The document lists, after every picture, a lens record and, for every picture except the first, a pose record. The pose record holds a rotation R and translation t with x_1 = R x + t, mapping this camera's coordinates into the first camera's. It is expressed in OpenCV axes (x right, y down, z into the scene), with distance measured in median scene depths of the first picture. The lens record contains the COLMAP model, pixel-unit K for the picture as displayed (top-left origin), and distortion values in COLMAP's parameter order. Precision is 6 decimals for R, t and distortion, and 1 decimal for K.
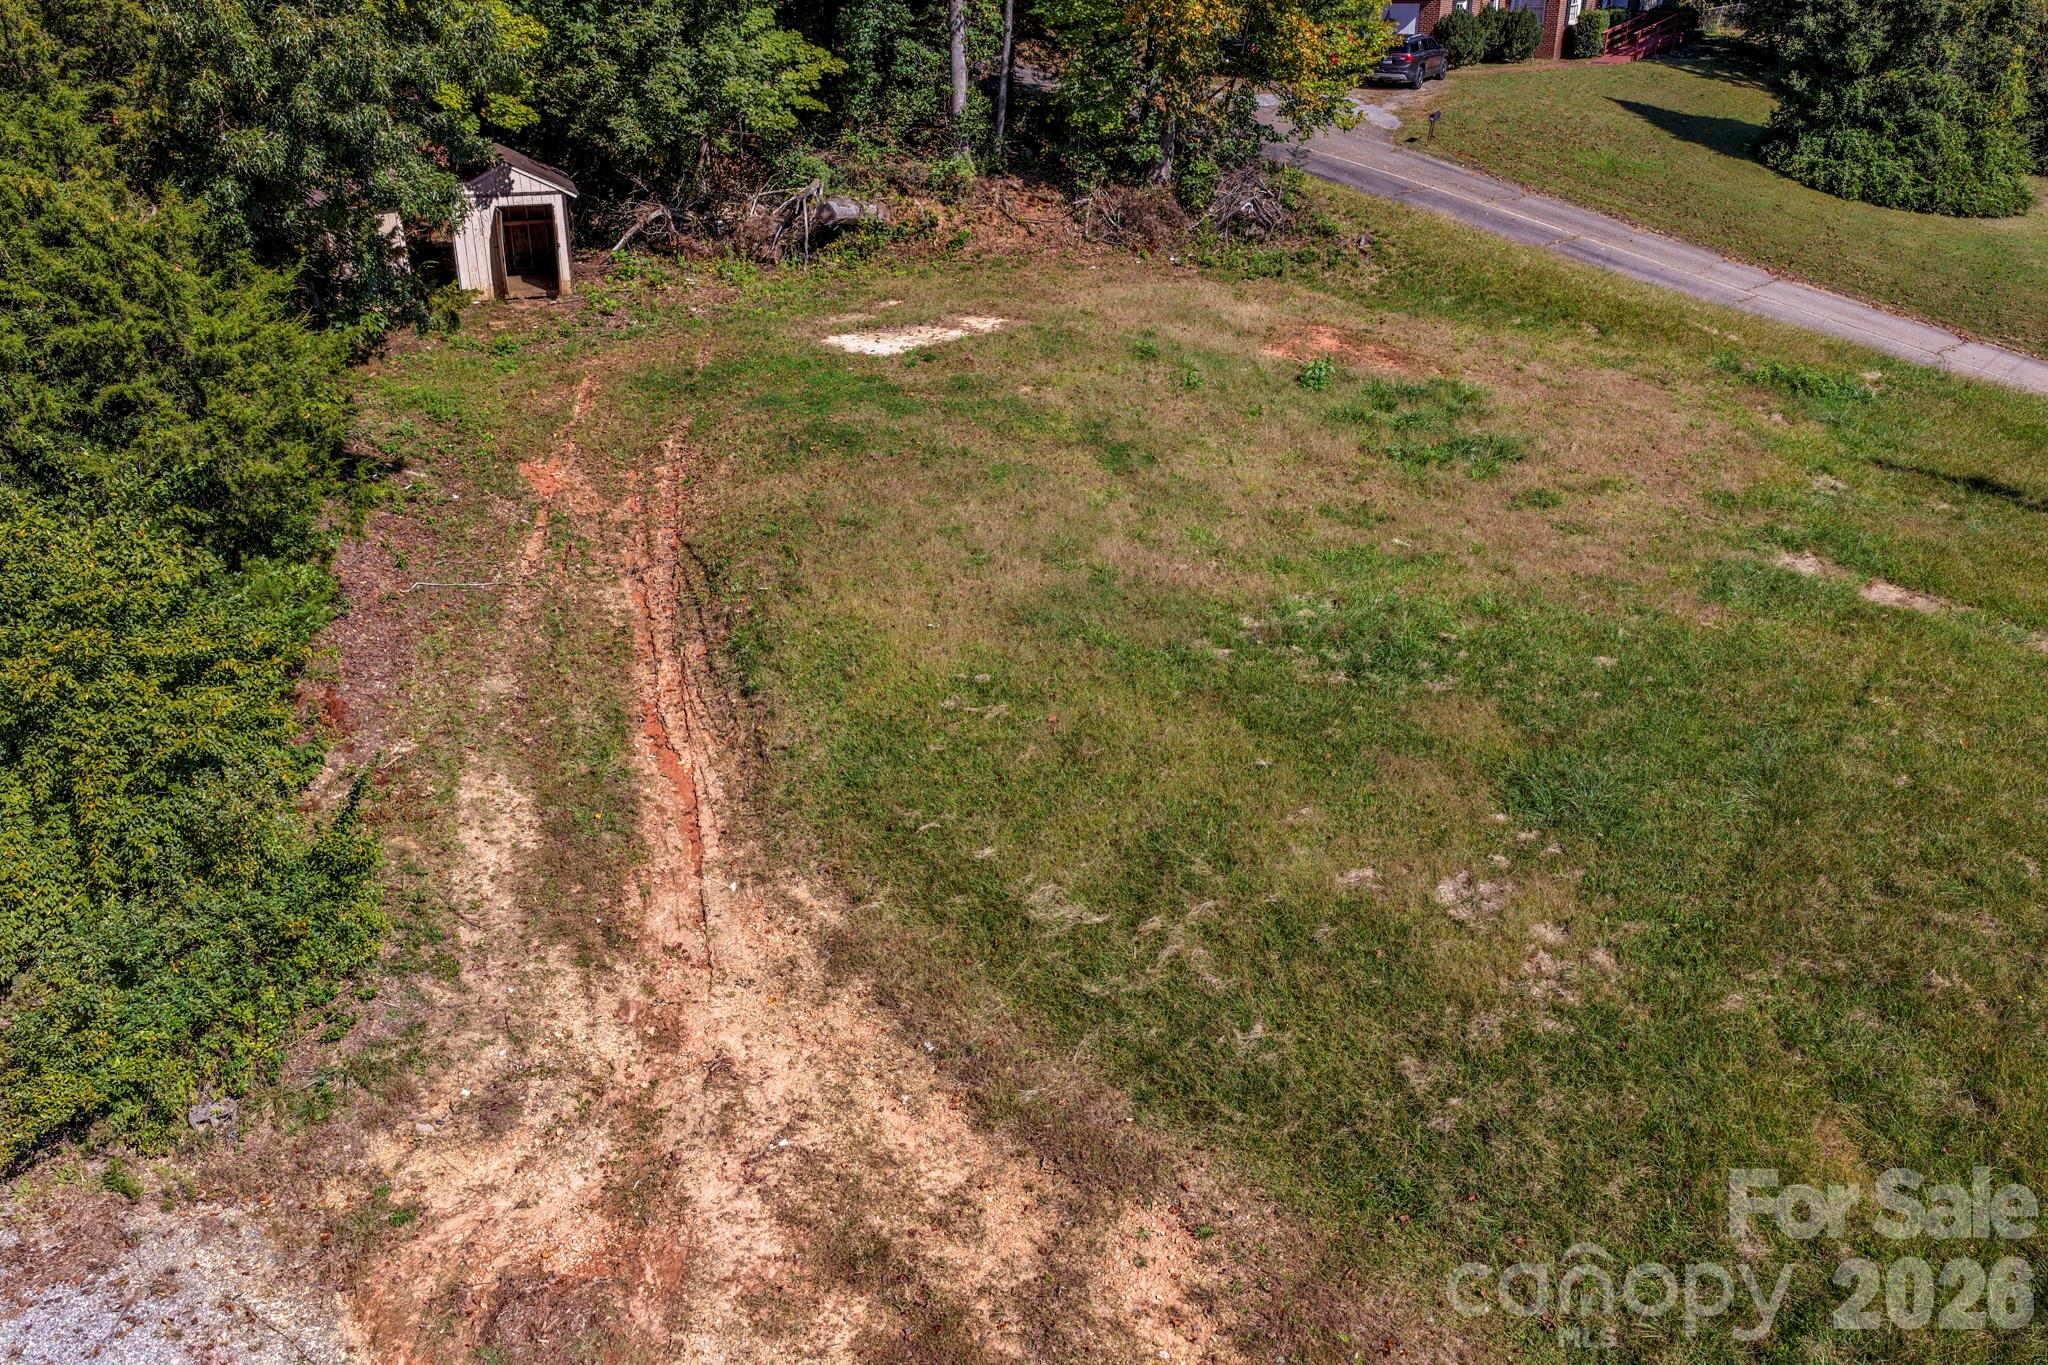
lens RADIAL K [[1709.7, 0, 1027.6], [0, 1709.7, 673.0], [0, 0, 1]] dist [-0.013987, 0.087562]
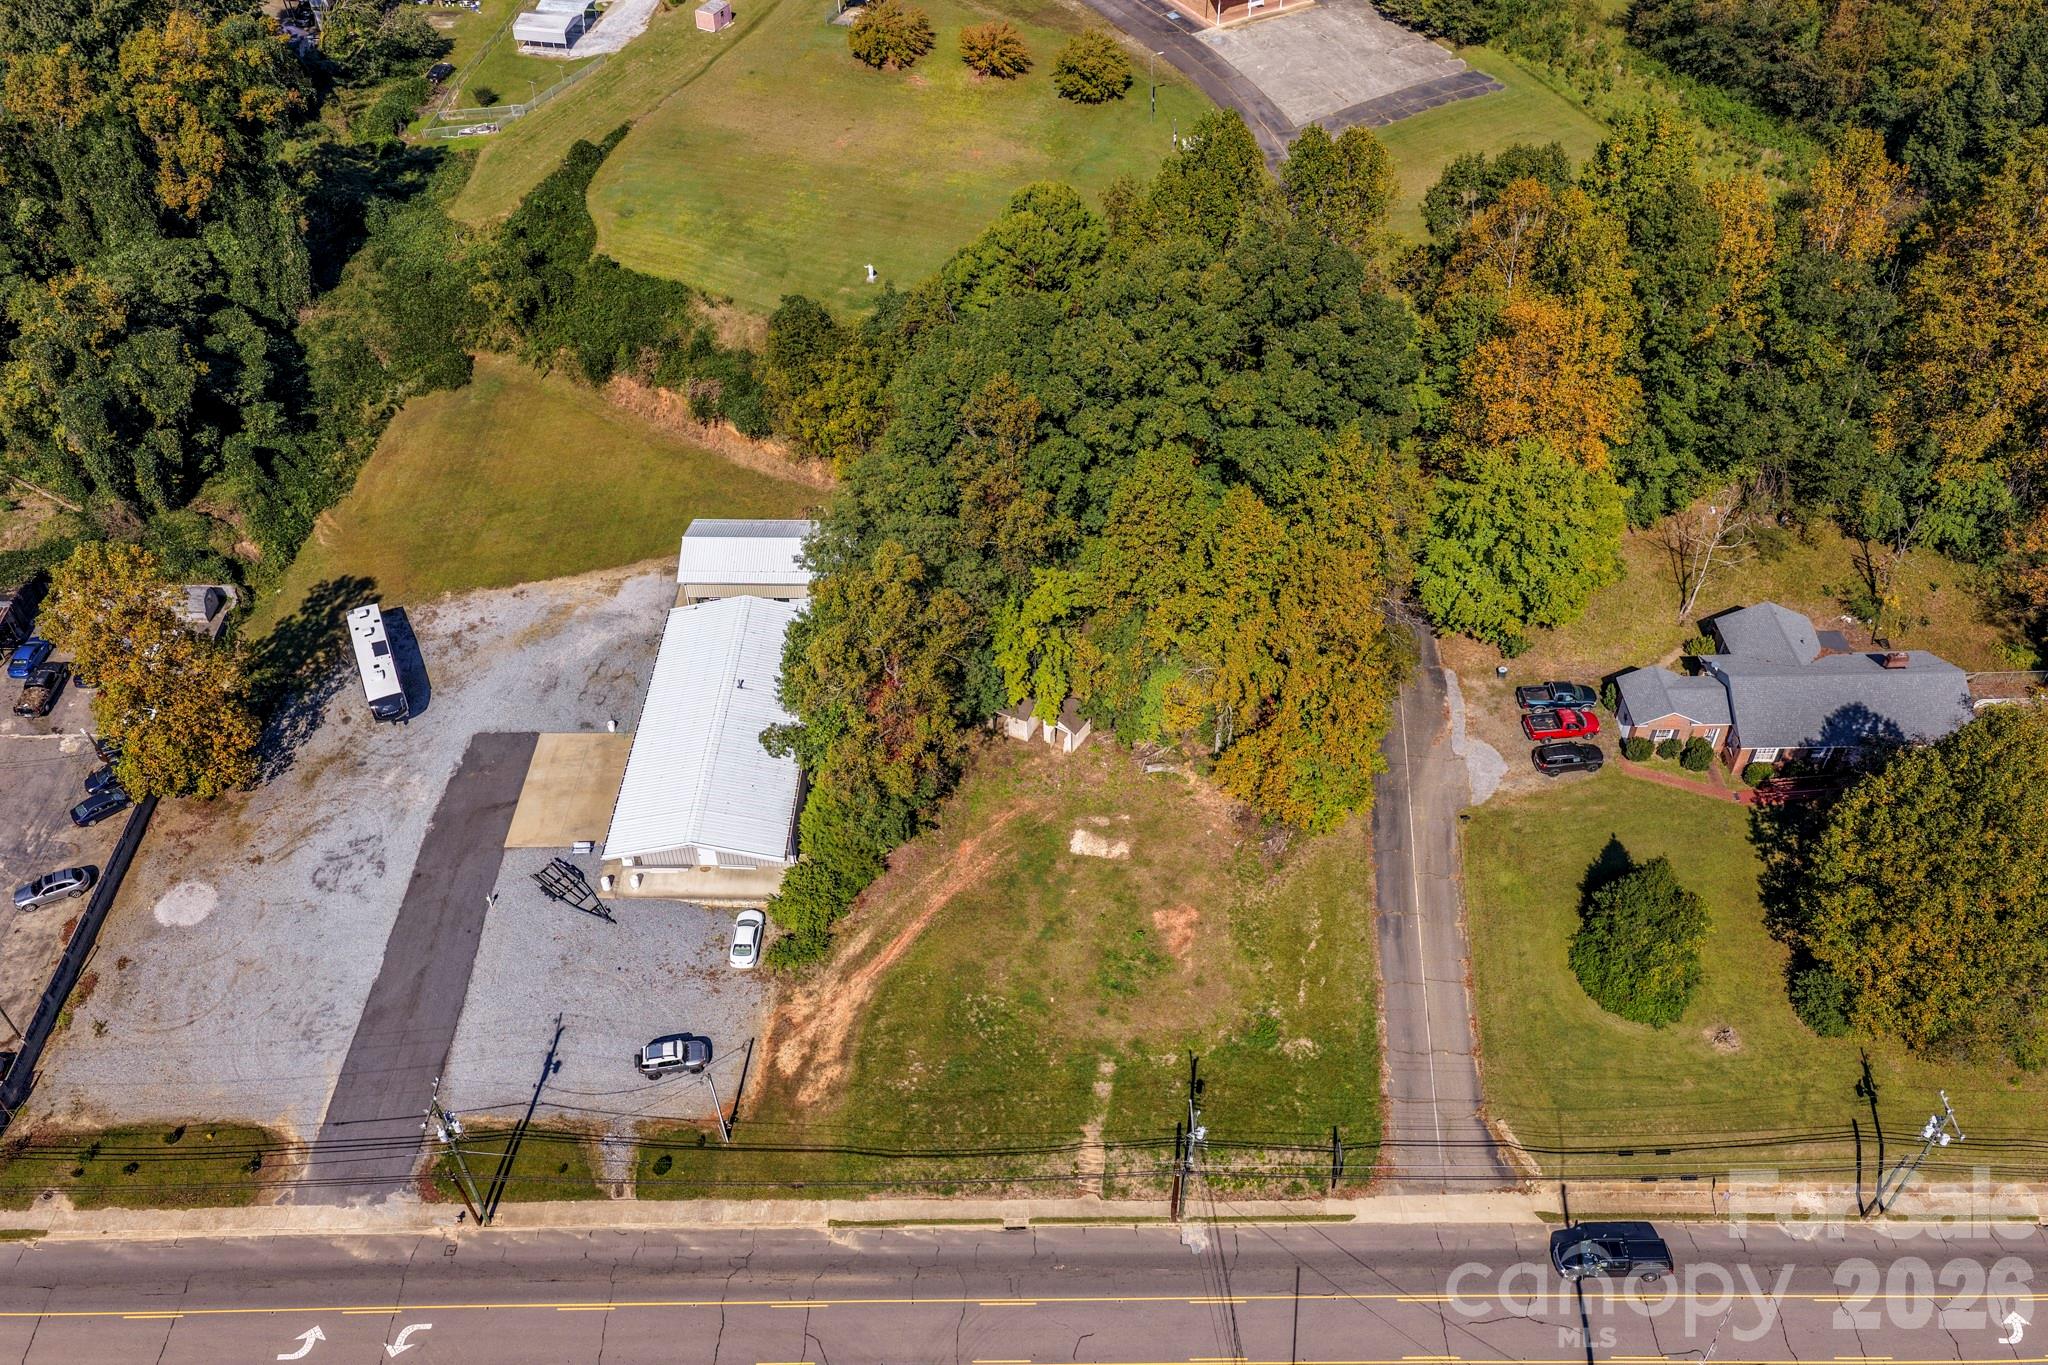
lens RADIAL K [[1696.1, 0, 1032.5], [0, 1696.1, 679.7], [0, 0, 1]] dist [-0.011319, 0.093277]
pose [[0.598491, 0.550723, -0.581819, 1.913473], [-0.320285, 0.830166, 0.456335, -2.294226], [0.734320, -0.086764, 0.673235, -1.559520]]
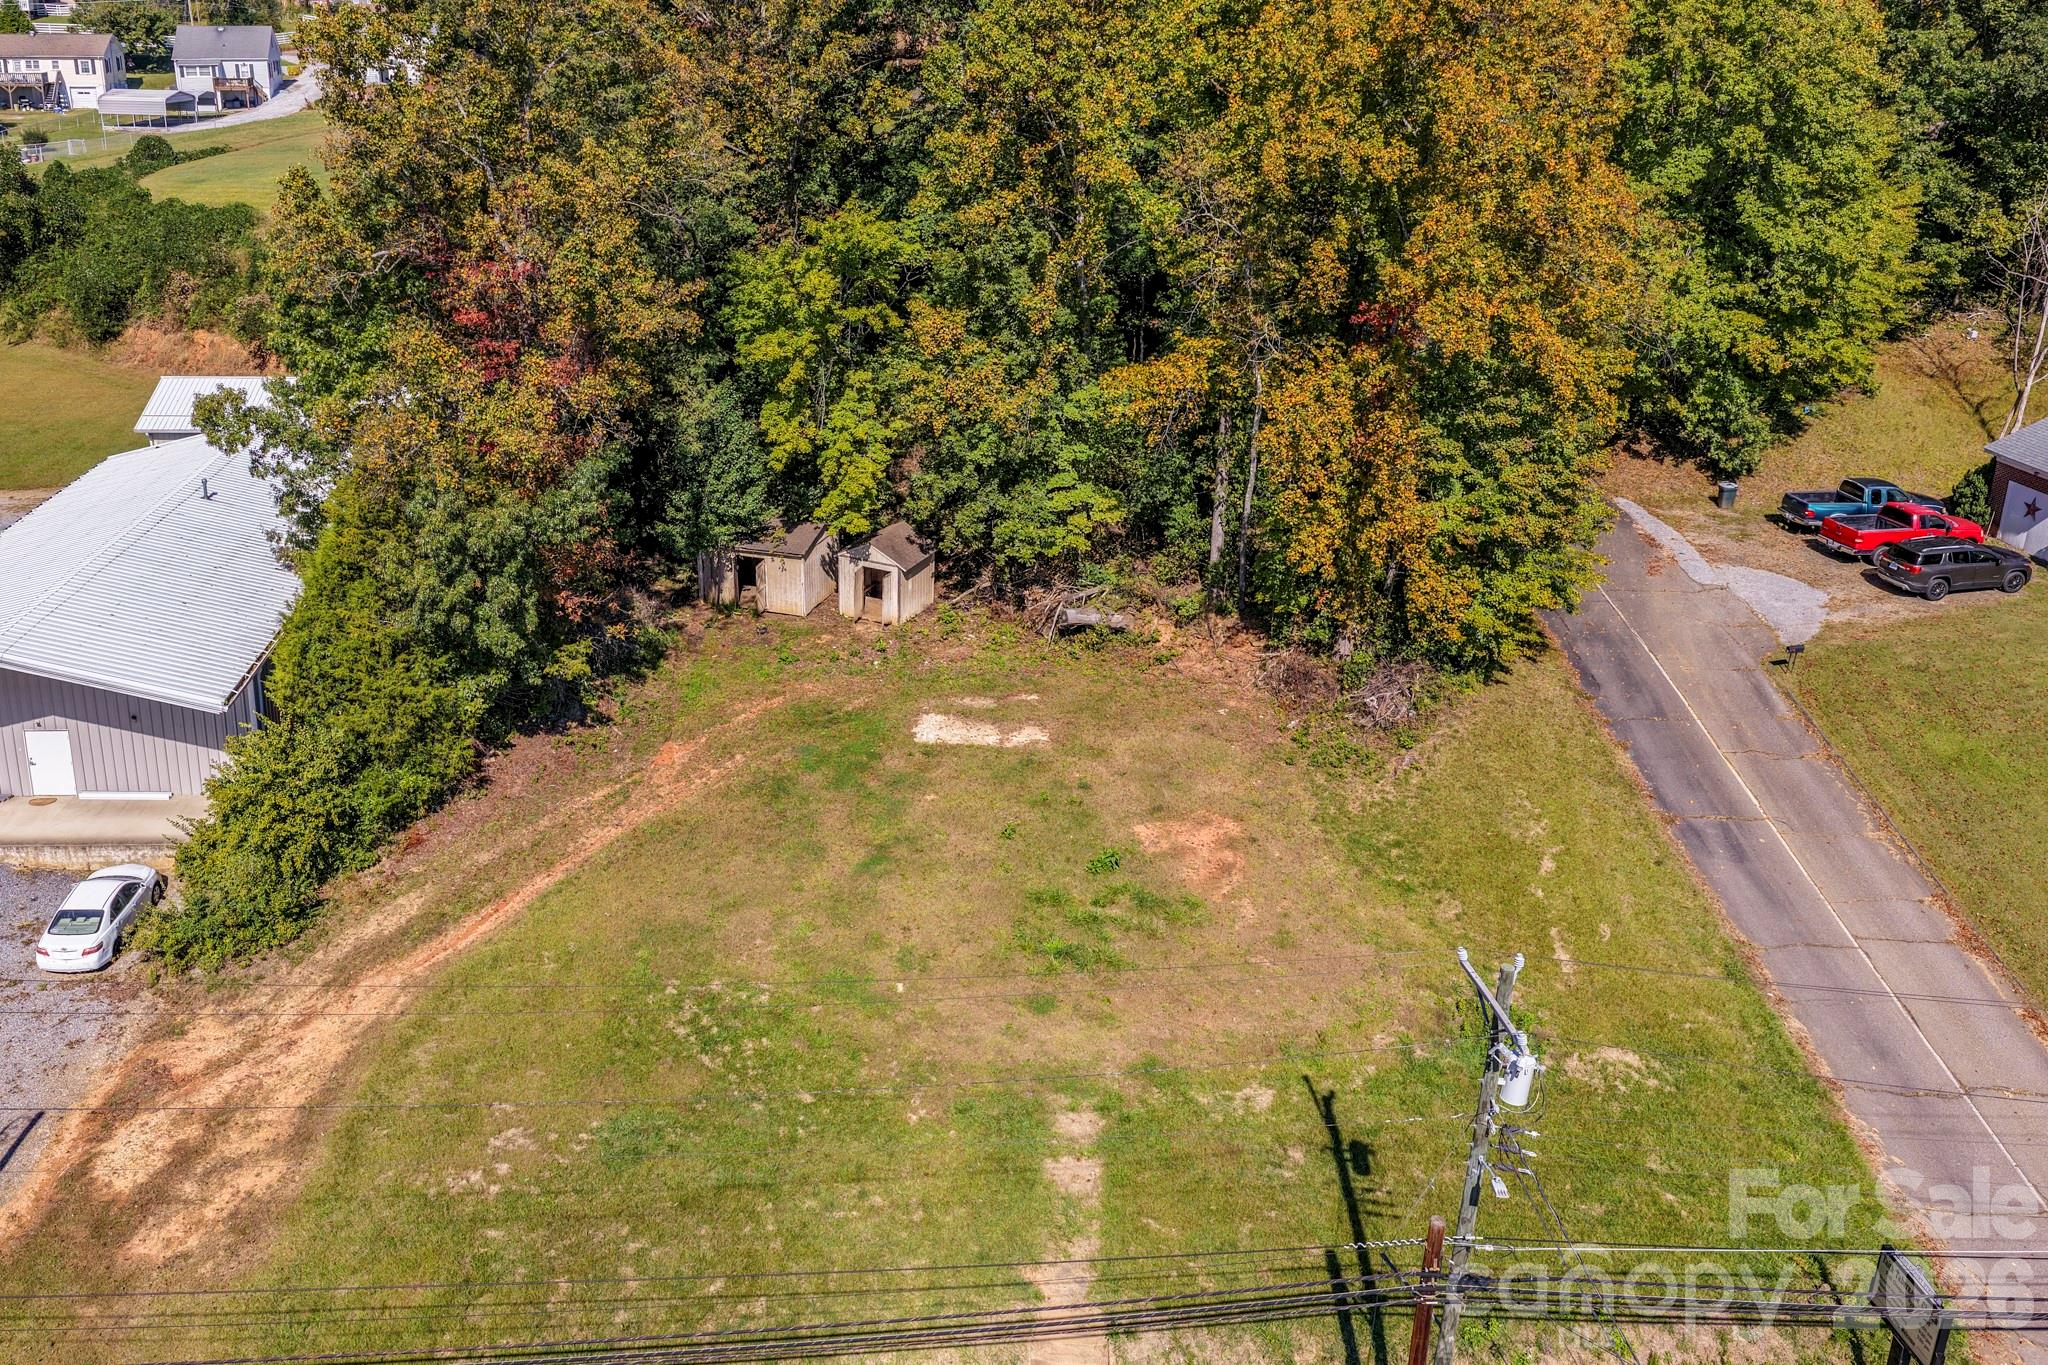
lens RADIAL K [[1772.0, 0, 859.5], [0, 1772.0, 556.1], [0, 0, 1]] dist [-0.011909, 0.087585]
pose [[0.642869, 0.253743, -0.722727, 1.099376], [-0.319523, 0.946360, 0.048041, -0.446972], [0.696150, 0.200044, 0.689462, -0.185370]]
